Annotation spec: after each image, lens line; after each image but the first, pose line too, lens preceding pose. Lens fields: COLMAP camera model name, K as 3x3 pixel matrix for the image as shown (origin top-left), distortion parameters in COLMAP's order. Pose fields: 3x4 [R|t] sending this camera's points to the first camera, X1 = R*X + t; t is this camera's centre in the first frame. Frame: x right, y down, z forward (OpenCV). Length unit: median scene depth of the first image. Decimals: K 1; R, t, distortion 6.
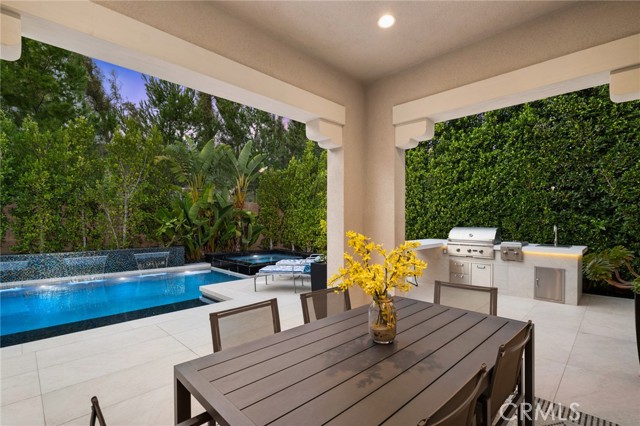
lens RADIAL K [[298.5, 0, 317.5], [0, 298.5, 228.1], [0, 0, 1]] dist [0.002476, 0.000814]
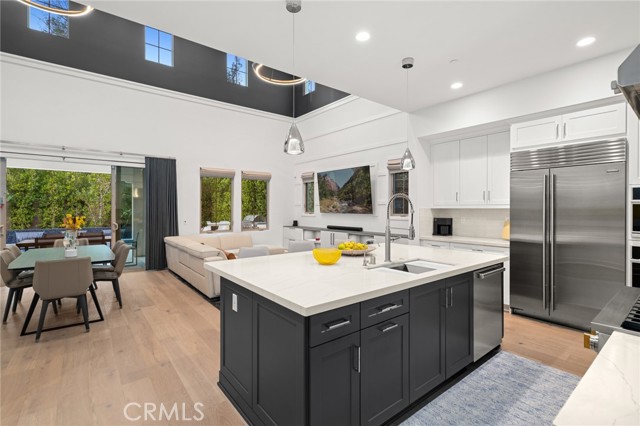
lens RADIAL K [[298.5, 0, 318.6], [0, 298.5, 210.7], [0, 0, 1]] dist [0.002476, 0.000814]
pose [[0.993547, 0.000217, -0.113423, 0.815645], [-0.002586, 0.999782, -0.020739, 0.006837], [0.113394, 0.020898, 0.993330, -0.572652]]
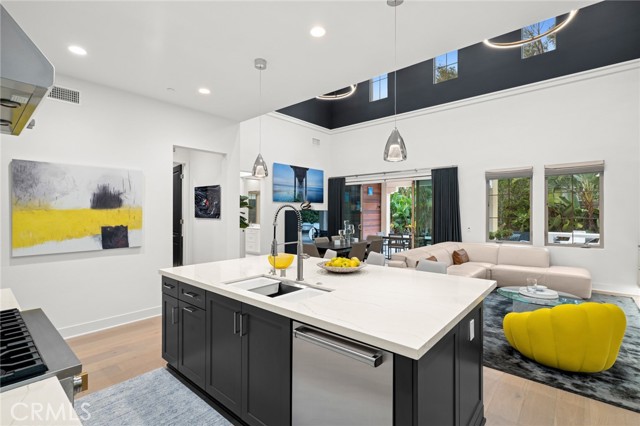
lens RADIAL K [[298.5, 0, 319.8], [0, 298.5, 212.1], [0, 0, 1]] dist [0.002476, 0.000814]
pose [[0.086064, 0.001007, -0.996289, 1.128680], [-0.026118, 0.999658, -0.001246, -0.012121], [0.995947, 0.026129, 0.086061, -0.265721]]
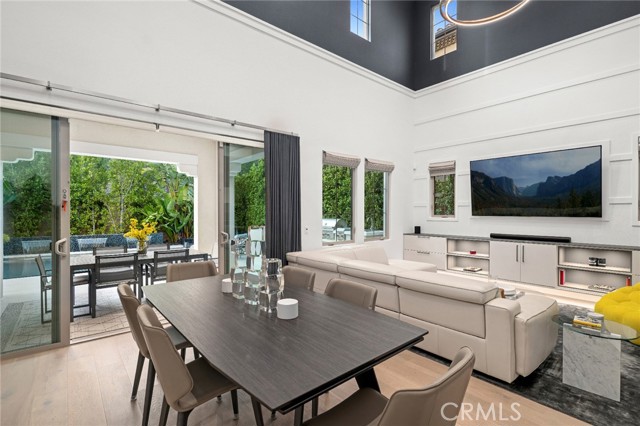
lens RADIAL K [[298.5, 0, 319.0], [0, 298.5, 215.4], [0, 0, 1]] dist [0.002476, 0.000814]
pose [[0.996757, -0.000431, -0.080471, 0.422696], [-0.000773, 0.999888, -0.014930, 0.003284], [0.080469, 0.014944, 0.996645, -0.355868]]
